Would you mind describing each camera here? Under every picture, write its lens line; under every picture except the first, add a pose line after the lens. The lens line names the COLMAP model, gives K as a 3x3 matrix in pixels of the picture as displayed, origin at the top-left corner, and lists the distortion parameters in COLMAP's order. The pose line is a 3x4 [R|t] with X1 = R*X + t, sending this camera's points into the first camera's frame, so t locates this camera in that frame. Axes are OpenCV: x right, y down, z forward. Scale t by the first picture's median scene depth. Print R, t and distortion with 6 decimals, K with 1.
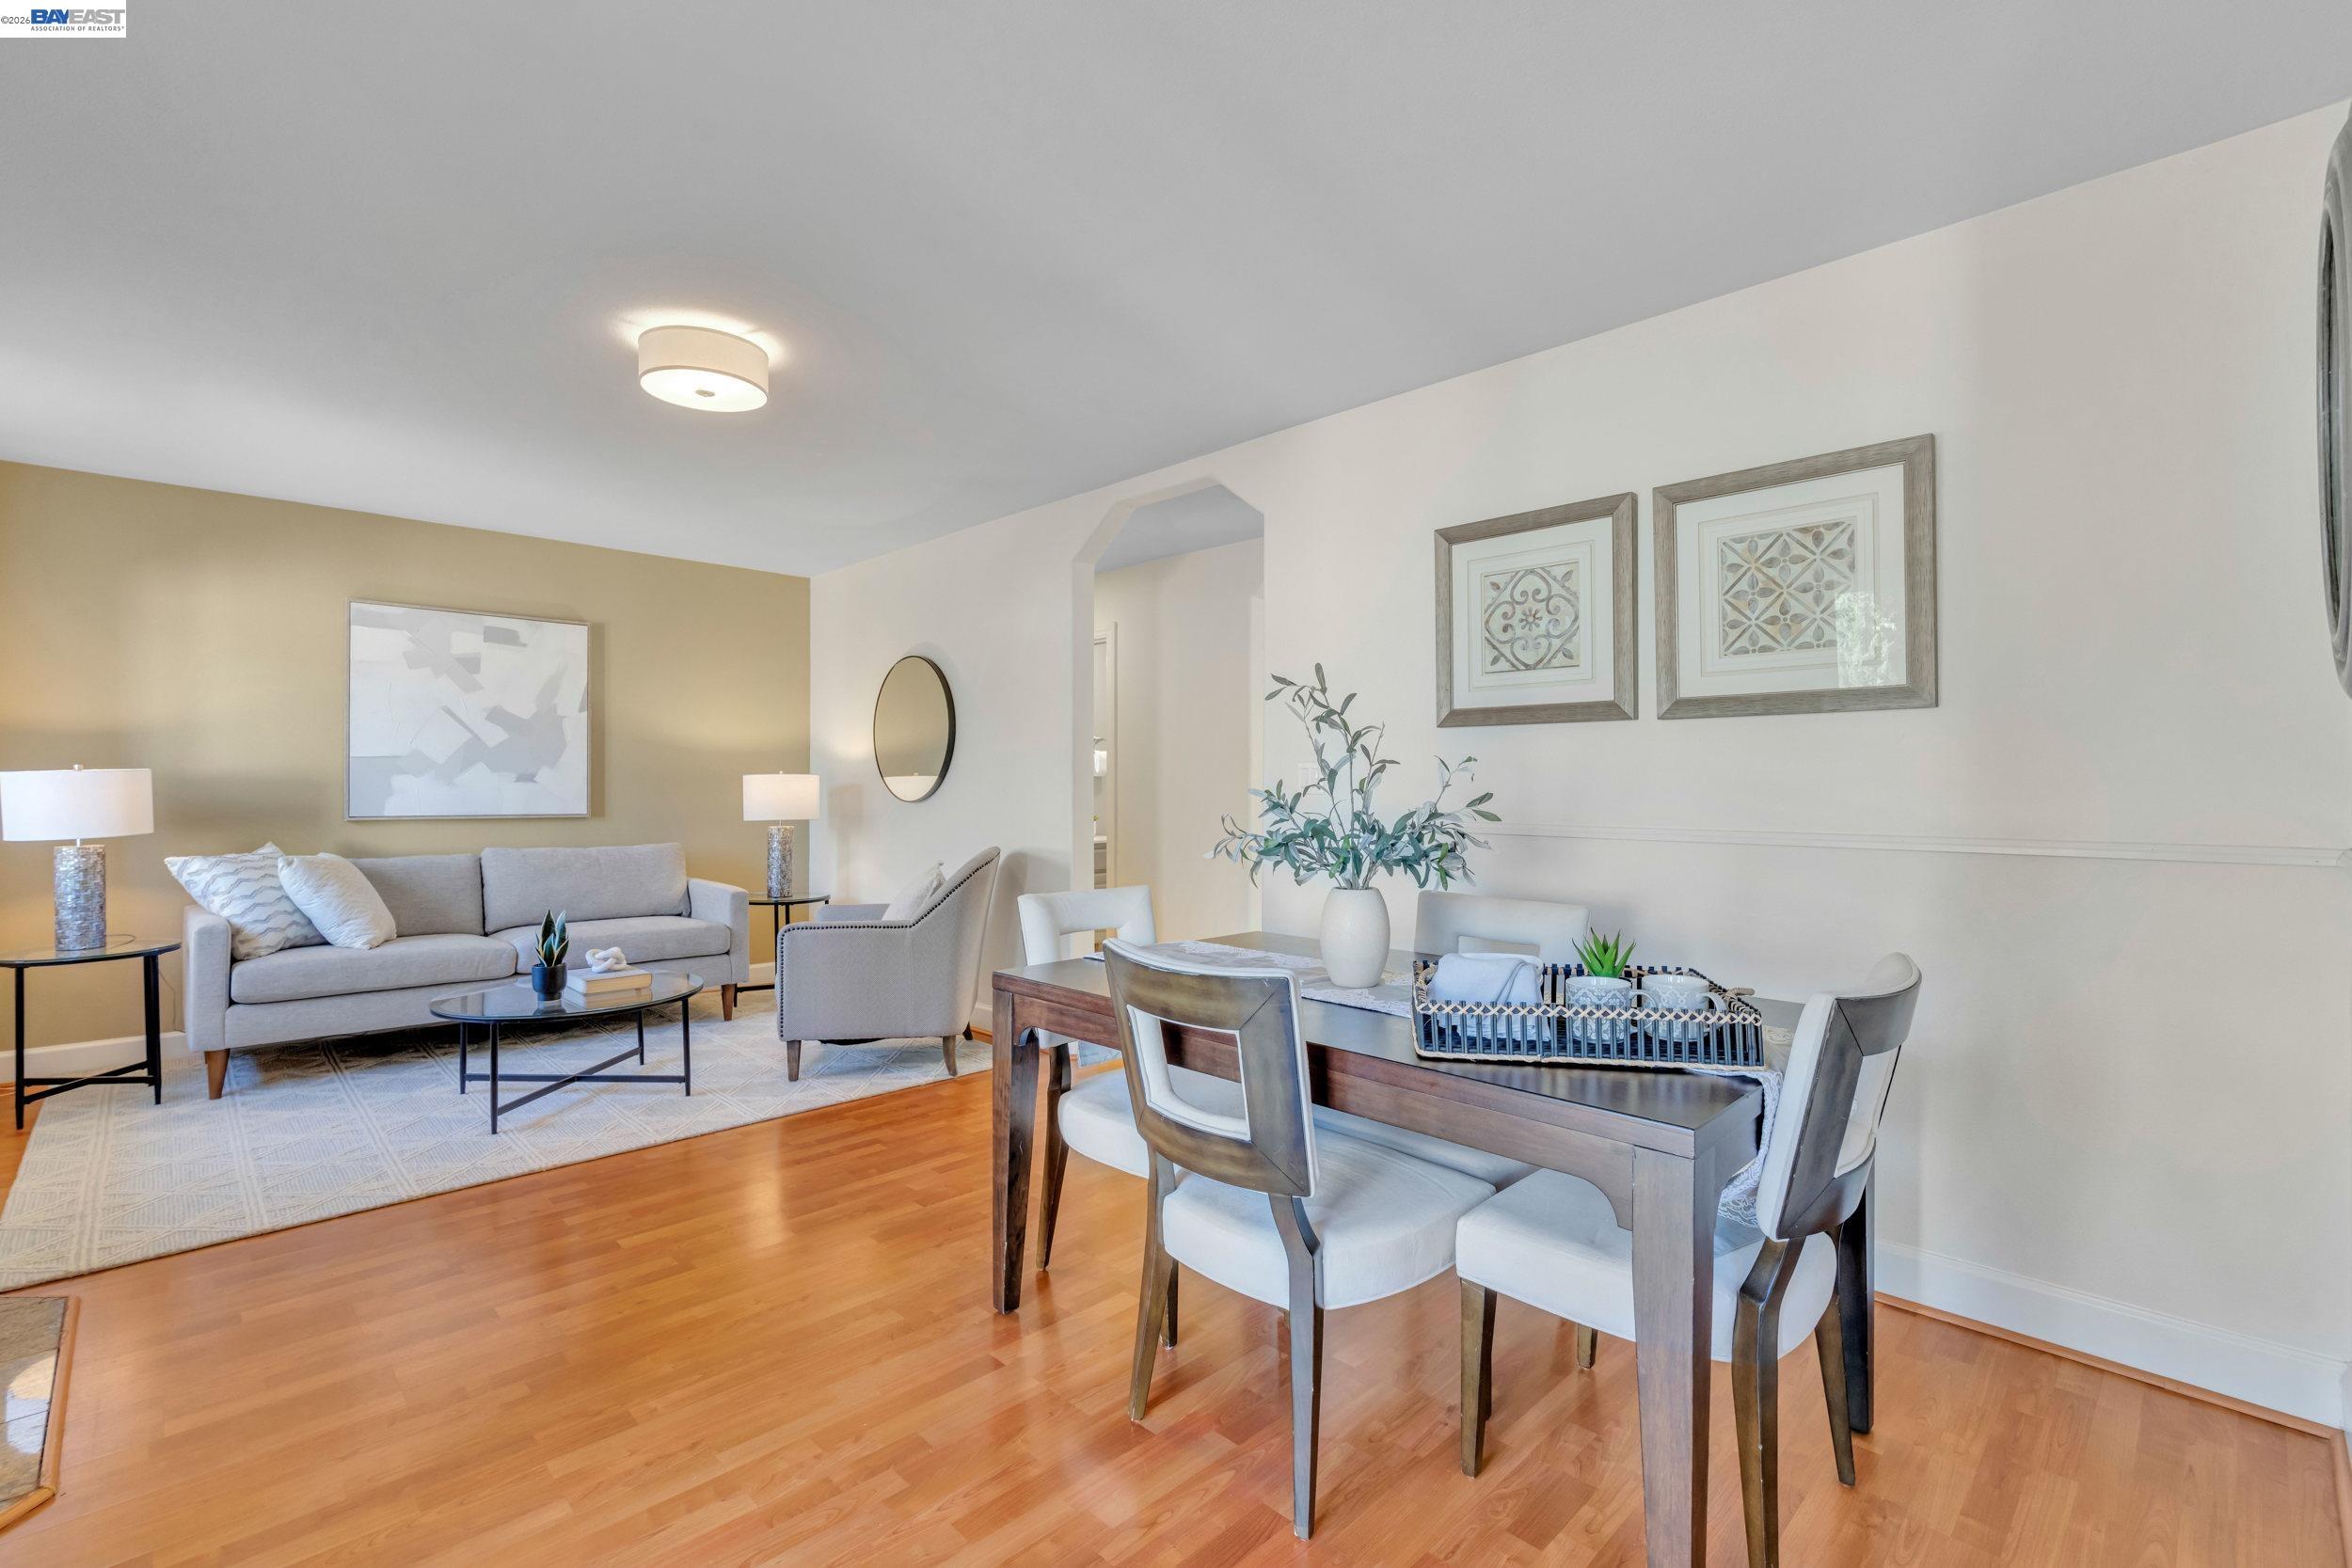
lens RADIAL K [[1058.1, 0, 1176.0], [0, 1058.1, 784.0], [0, 0, 1]] dist [0.000514, 0.000753]
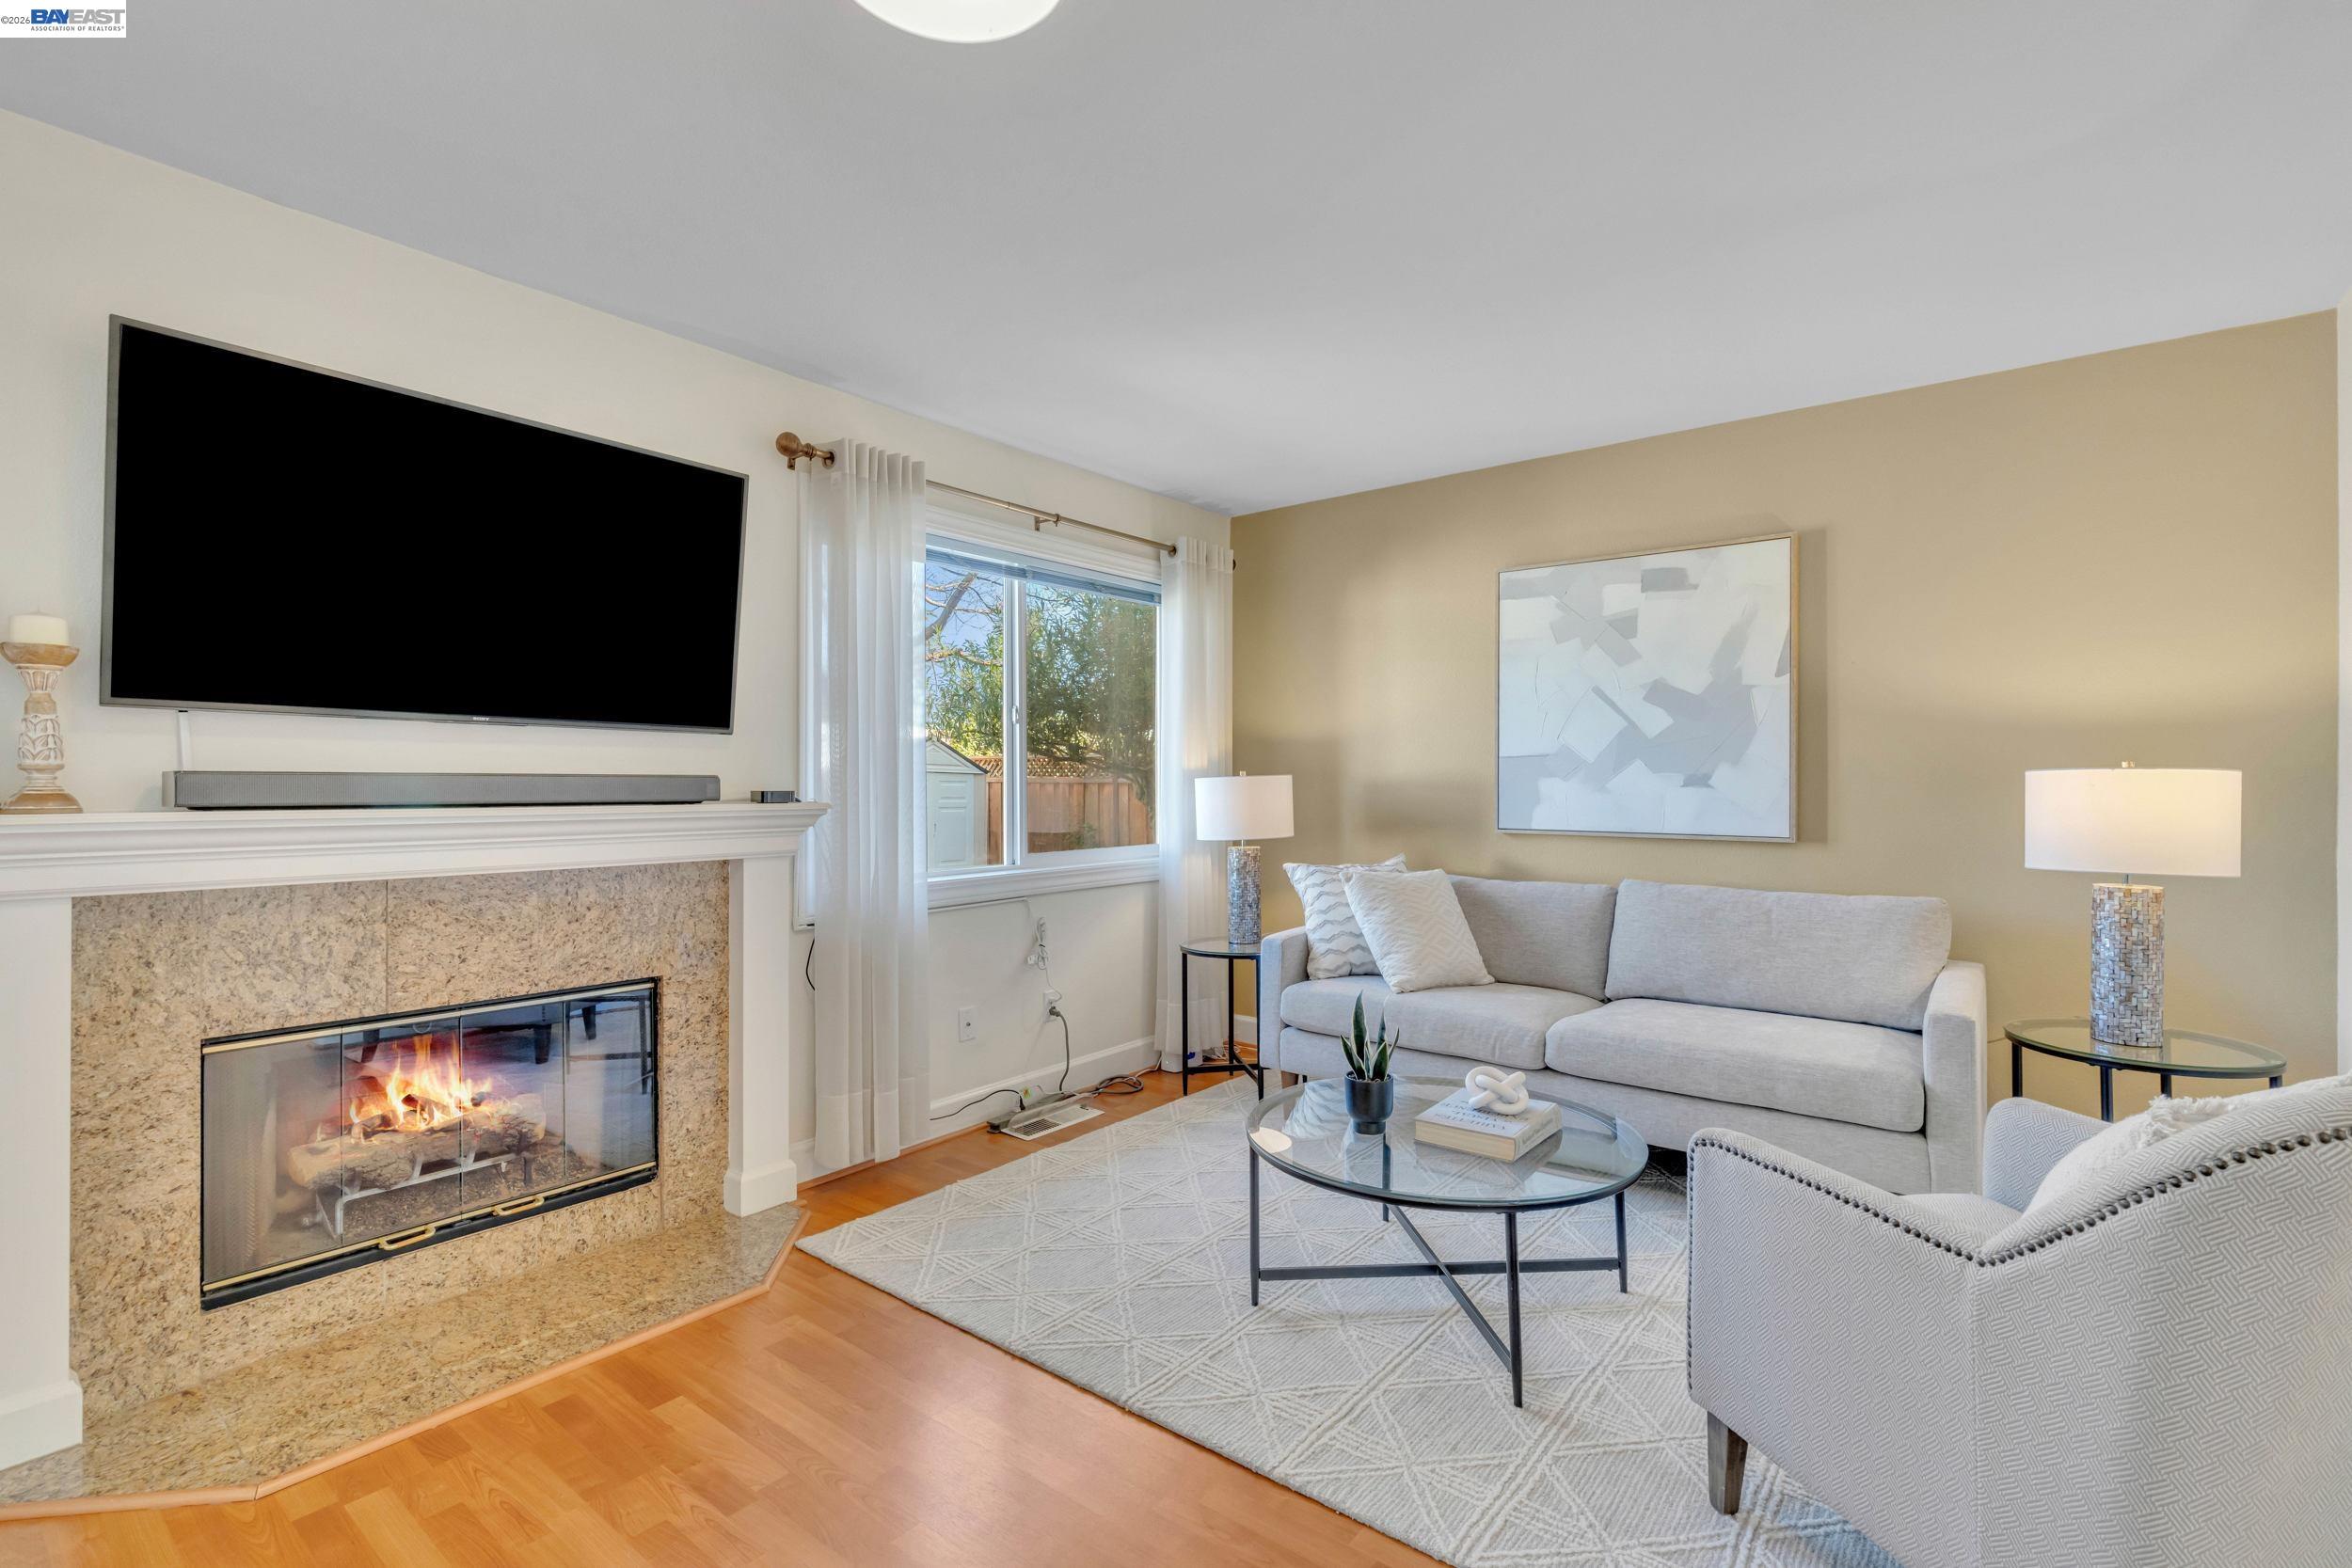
lens RADIAL K [[1058.1, 0, 1176.0], [0, 1058.1, 784.0], [0, 0, 1]] dist [0.000514, 0.000753]
pose [[0.128437, -0.000750, -0.991717, 0.019982], [0.001330, 0.999999, -0.000584, -0.004022], [0.991717, -0.001244, 0.128438, 0.612815]]
